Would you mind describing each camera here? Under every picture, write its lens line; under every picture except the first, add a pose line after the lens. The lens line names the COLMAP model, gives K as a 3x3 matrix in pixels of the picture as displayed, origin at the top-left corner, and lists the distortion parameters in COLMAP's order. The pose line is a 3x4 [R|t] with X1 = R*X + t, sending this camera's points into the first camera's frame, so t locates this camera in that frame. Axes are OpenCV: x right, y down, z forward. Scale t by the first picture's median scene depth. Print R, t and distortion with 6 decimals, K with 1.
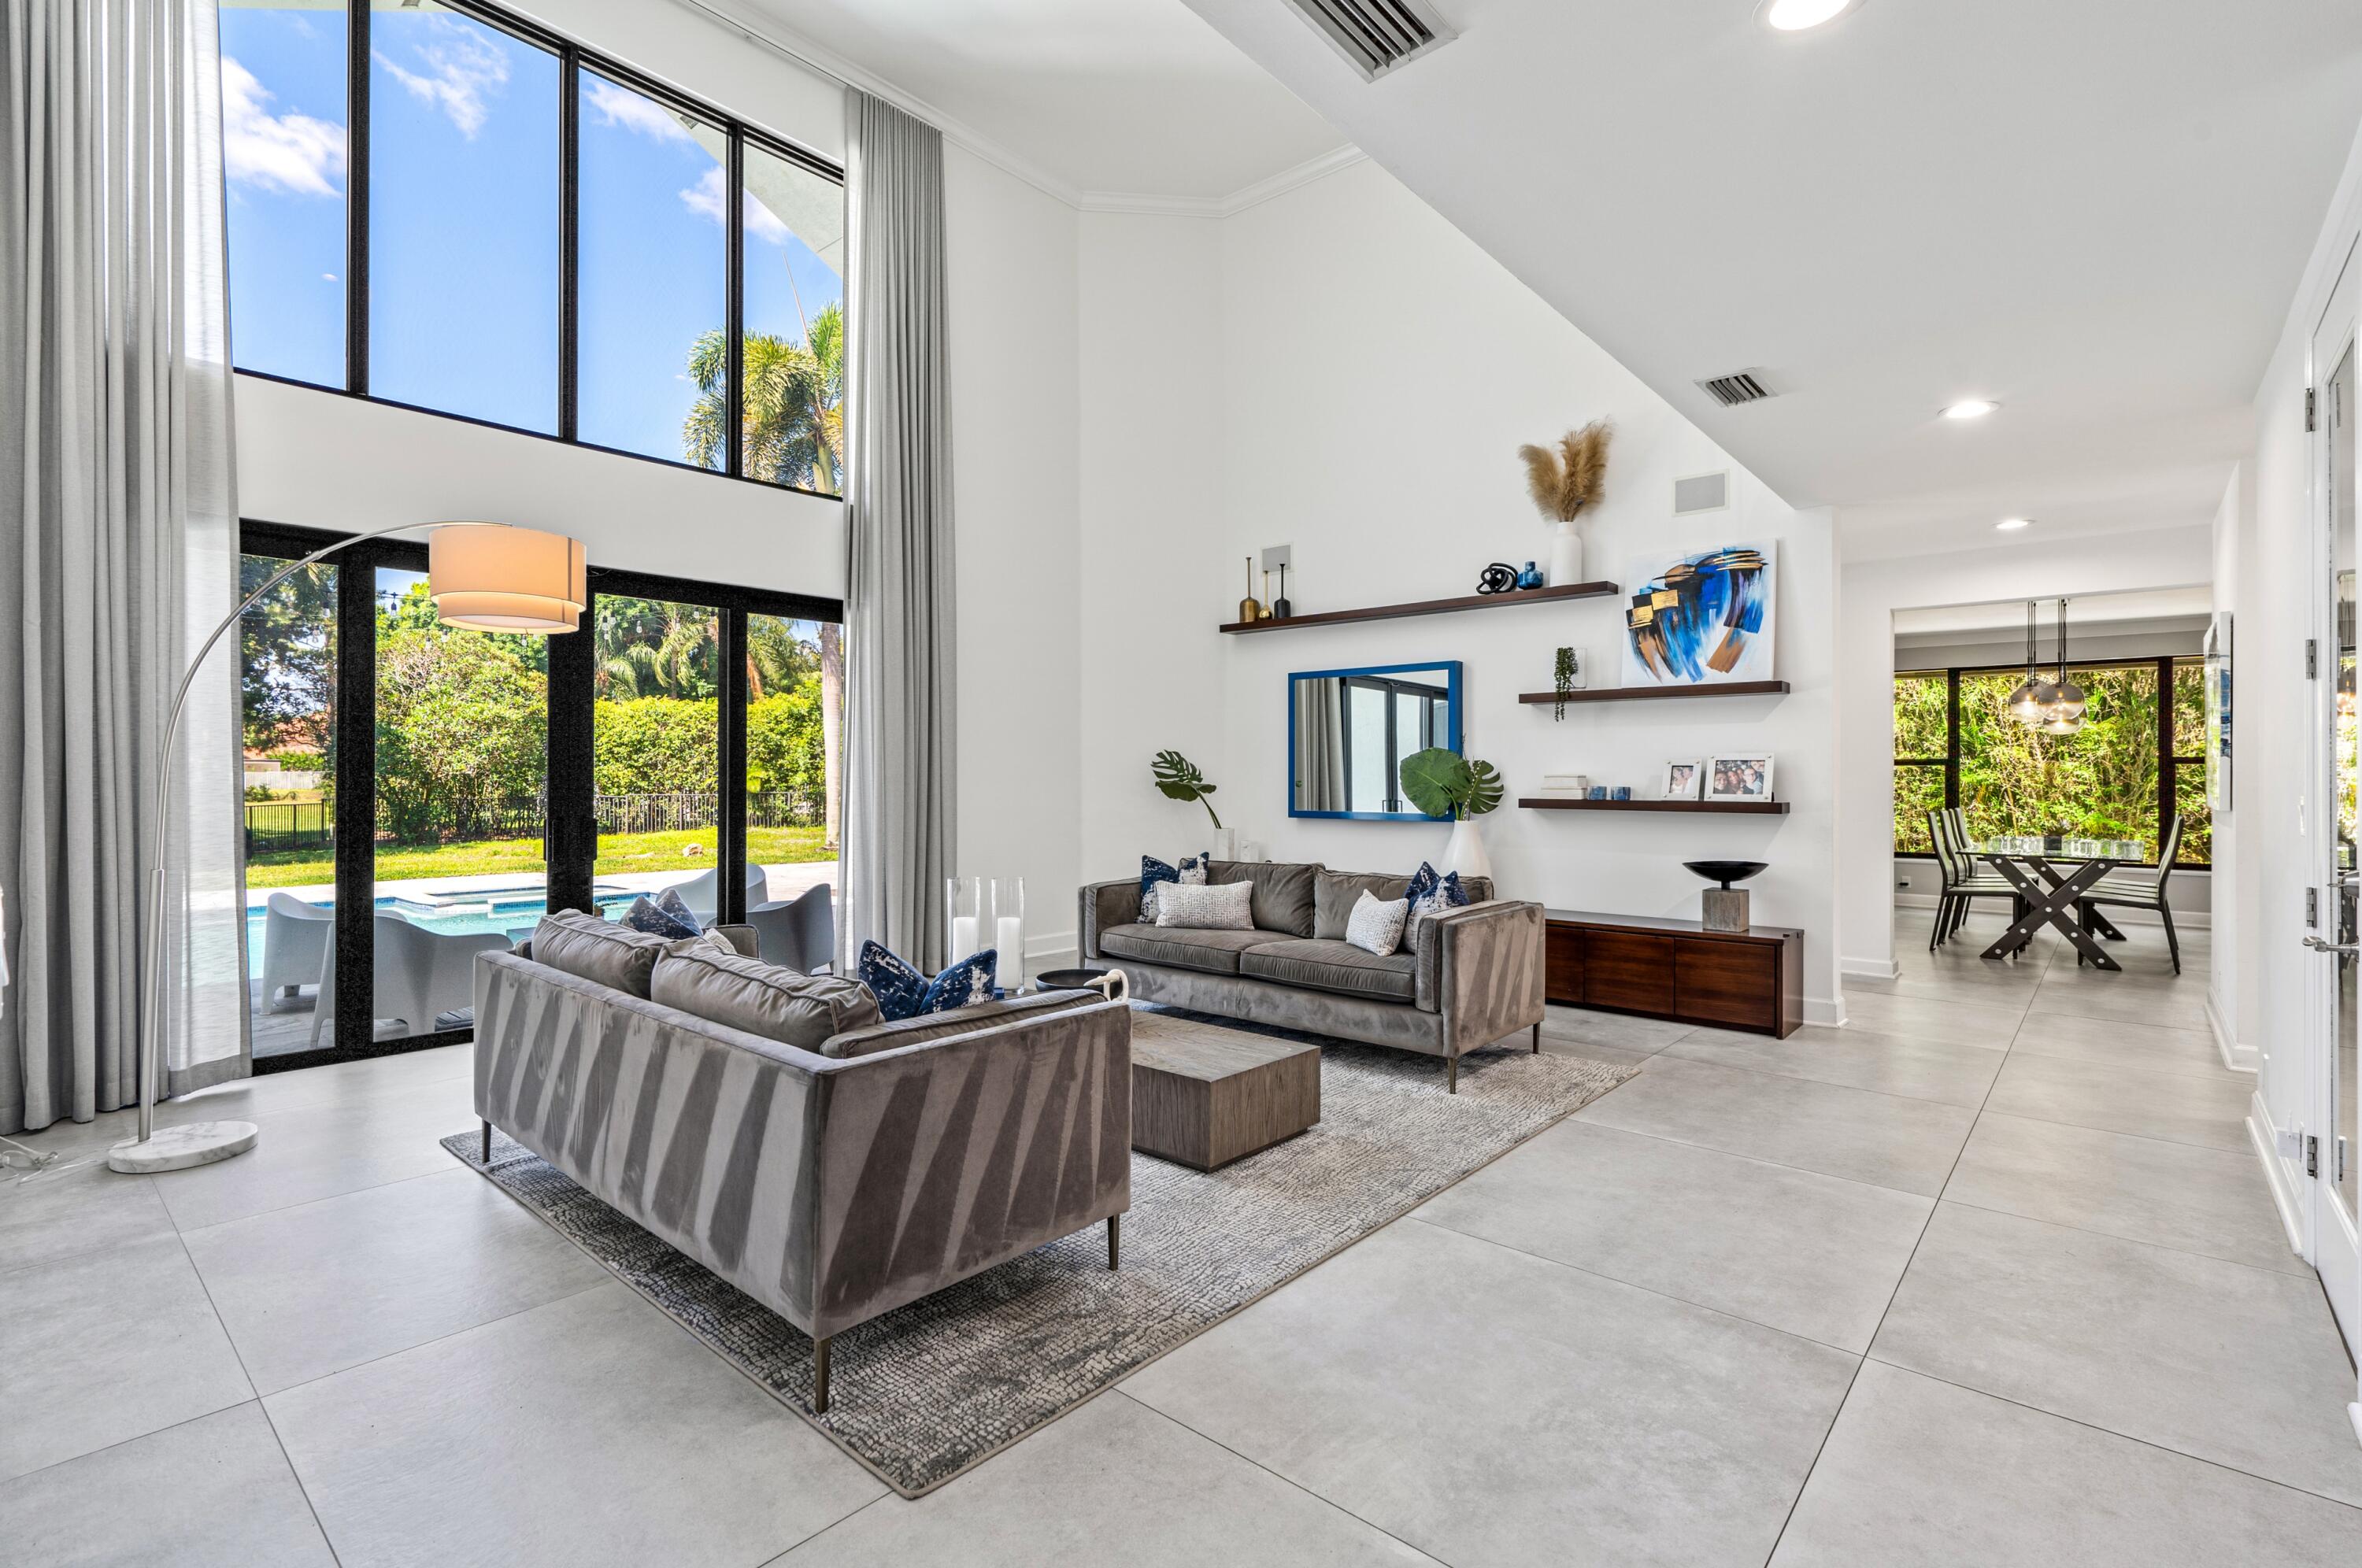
lens RADIAL K [[1081.9, 0, 1157.4], [0, 1081.9, 770.2], [0, 0, 1]] dist [0.000422, 0.000266]
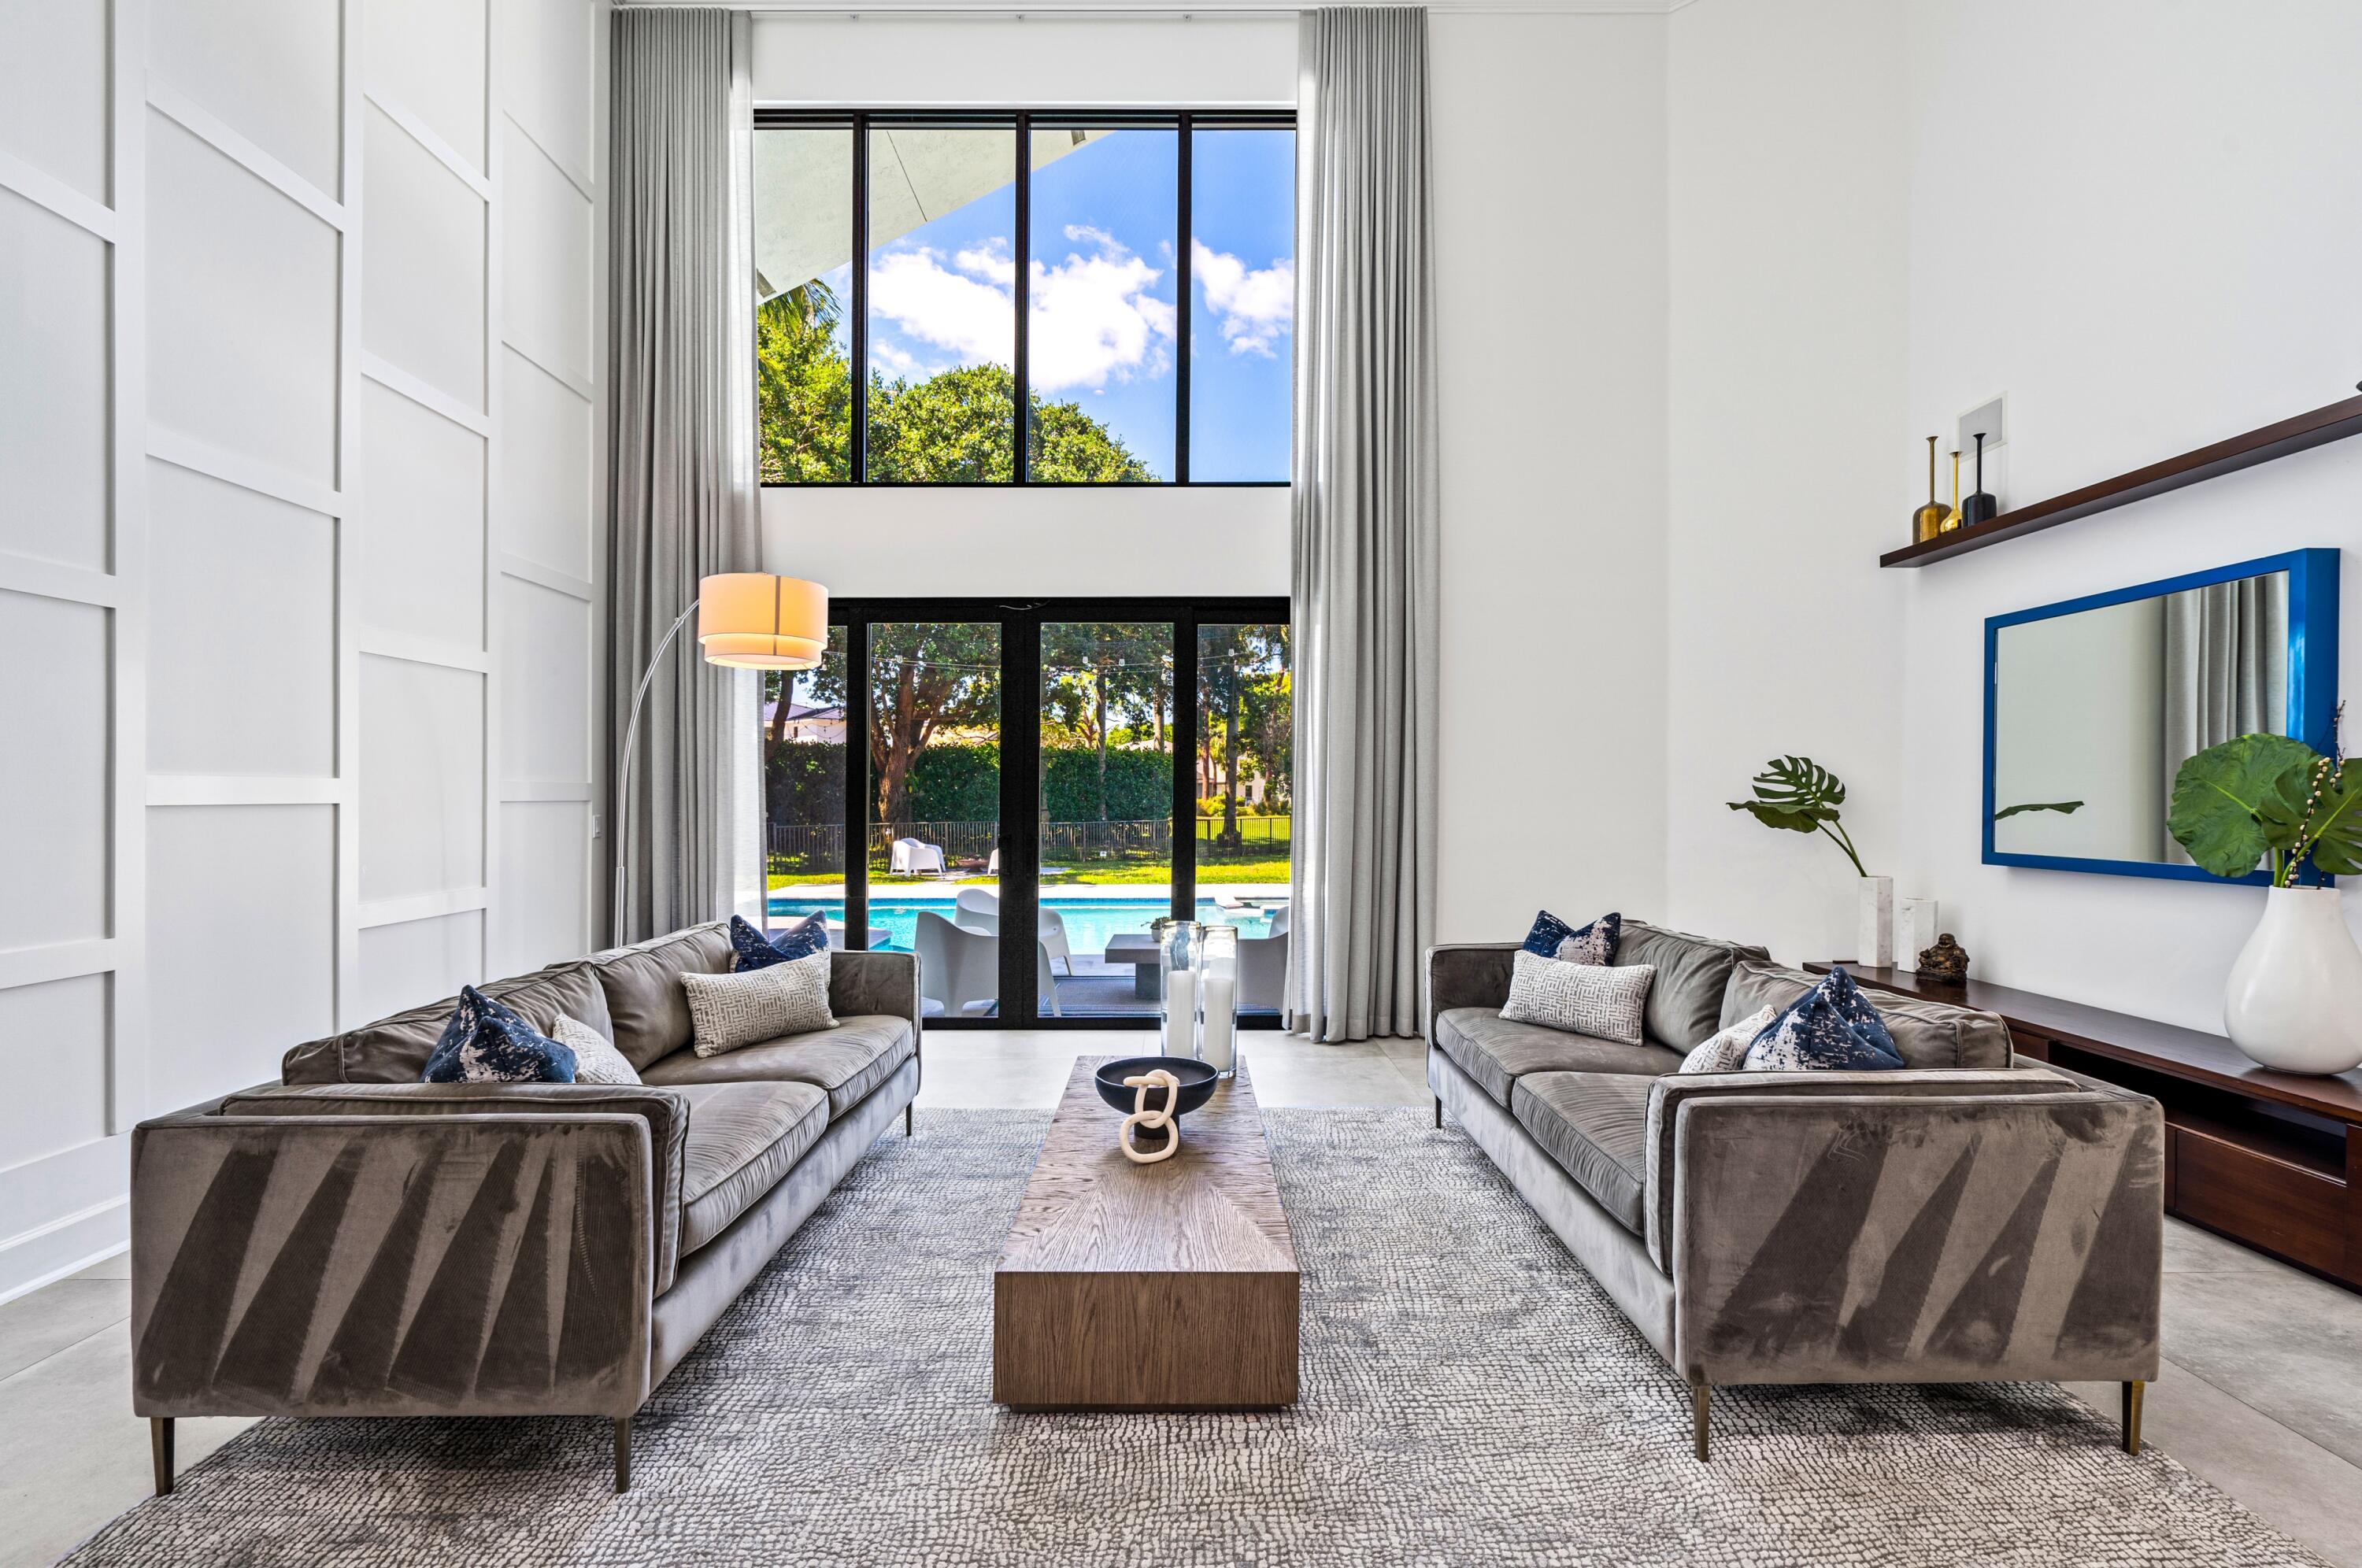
lens RADIAL K [[1088.0, 0, 1175.8], [0, 1088.0, 799.3], [0, 0, 1]] dist [-0.001067, 0.000475]
pose [[0.675104, -0.000676, -0.737722, 0.300298], [0.007495, 0.999954, 0.005942, 0.001918], [0.737684, -0.009541, 0.675079, 0.323459]]
